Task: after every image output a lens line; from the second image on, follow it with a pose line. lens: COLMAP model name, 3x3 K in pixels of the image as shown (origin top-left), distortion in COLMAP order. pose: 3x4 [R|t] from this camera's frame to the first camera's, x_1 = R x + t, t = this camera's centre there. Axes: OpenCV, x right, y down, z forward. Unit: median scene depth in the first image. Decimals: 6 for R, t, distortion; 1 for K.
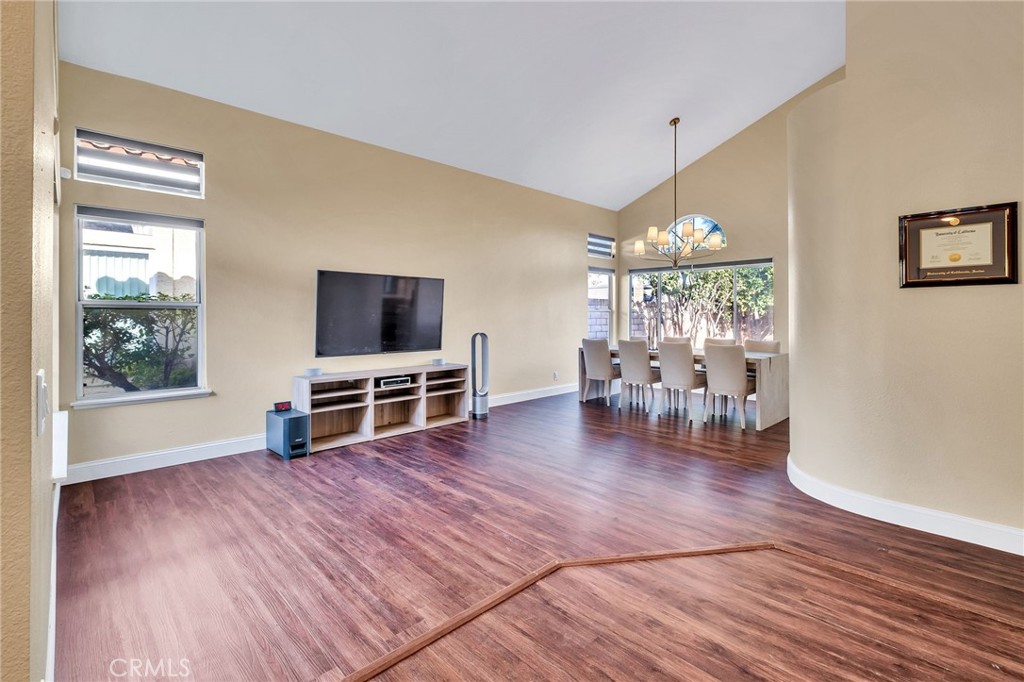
lens RADIAL K [[462.1, 0, 515.3], [0, 462.1, 318.4], [0, 0, 1]] dist [-0.002517, -0.001763]
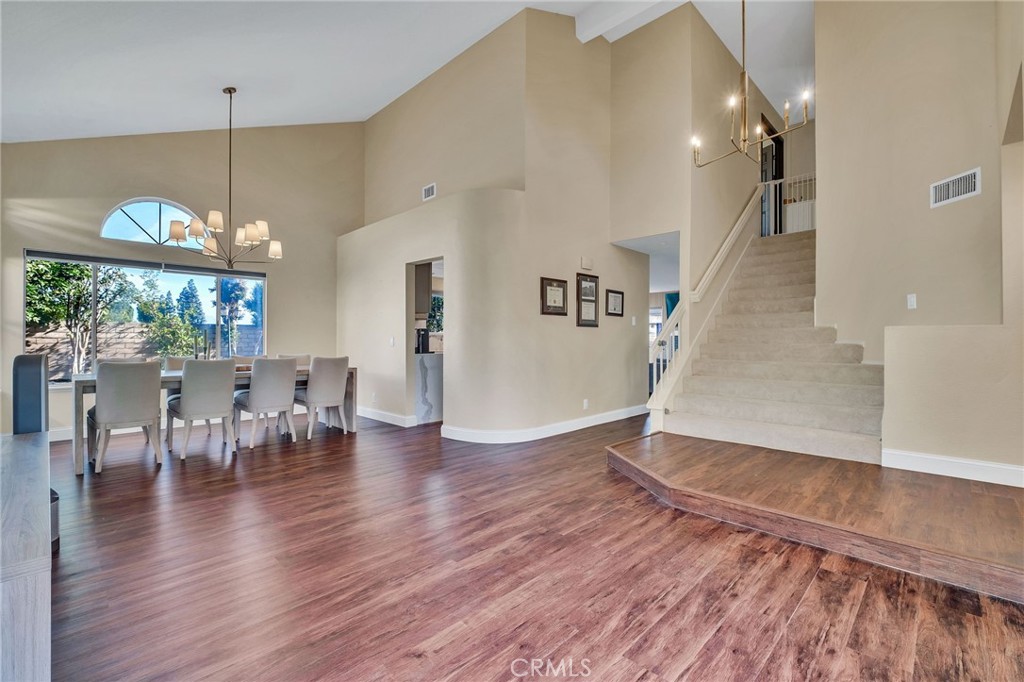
lens RADIAL K [[446.2, 0, 513.7], [0, 446.2, 337.7], [0, 0, 1]] dist [0.001514, -0.002925]
pose [[-0.026030, 0.003838, 0.999654, -0.936388], [0.003138, 0.999988, -0.003758, 0.034684], [-0.999656, 0.003039, -0.026041, 1.069738]]
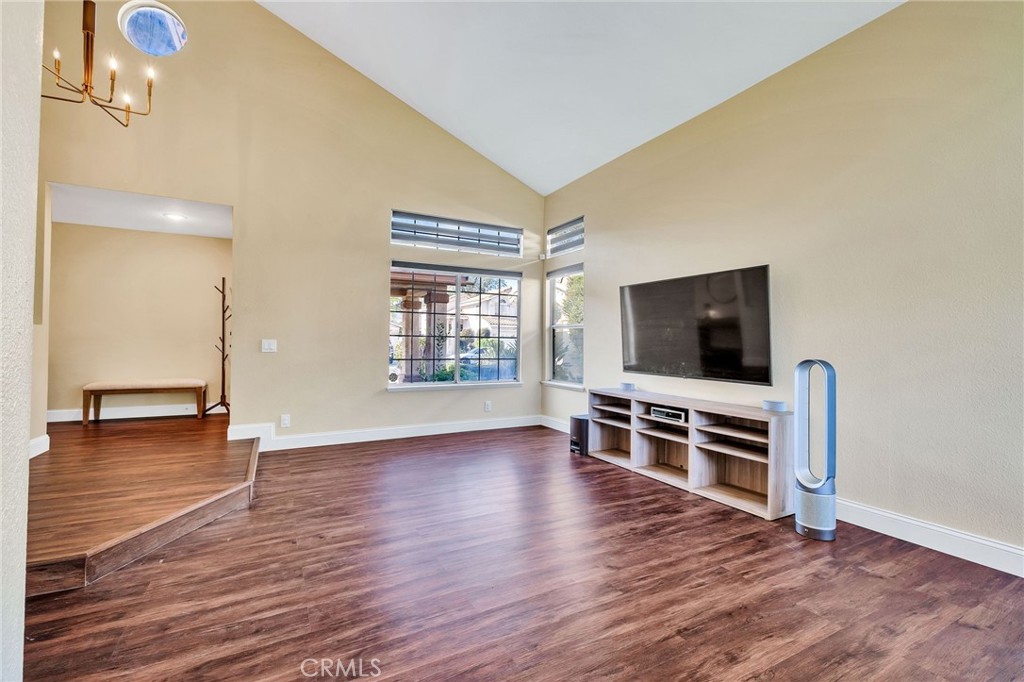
lens RADIAL K [[446.2, 0, 507.9], [0, 446.2, 334.8], [0, 0, 1]] dist [0.001514, -0.002925]
pose [[-0.289474, -0.020481, -0.956967, 0.884012], [-0.016026, 0.999735, -0.016549, 0.033152], [0.957052, 0.010546, -0.289725, 1.553977]]
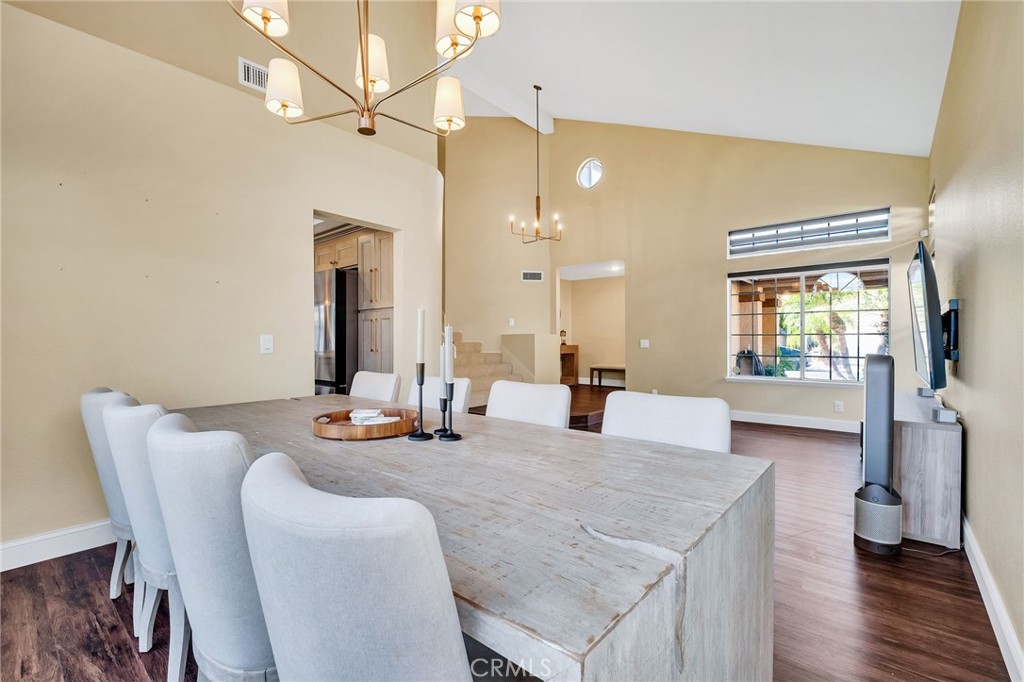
lens RADIAL K [[446.2, 0, 506.8], [0, 446.2, 344.3], [0, 0, 1]] dist [0.001514, -0.002925]
pose [[-0.996406, 0.003605, -0.084633, 0.580838], [0.002349, 0.999886, 0.014929, 0.024412], [0.084677, 0.014677, -0.996300, 2.629920]]
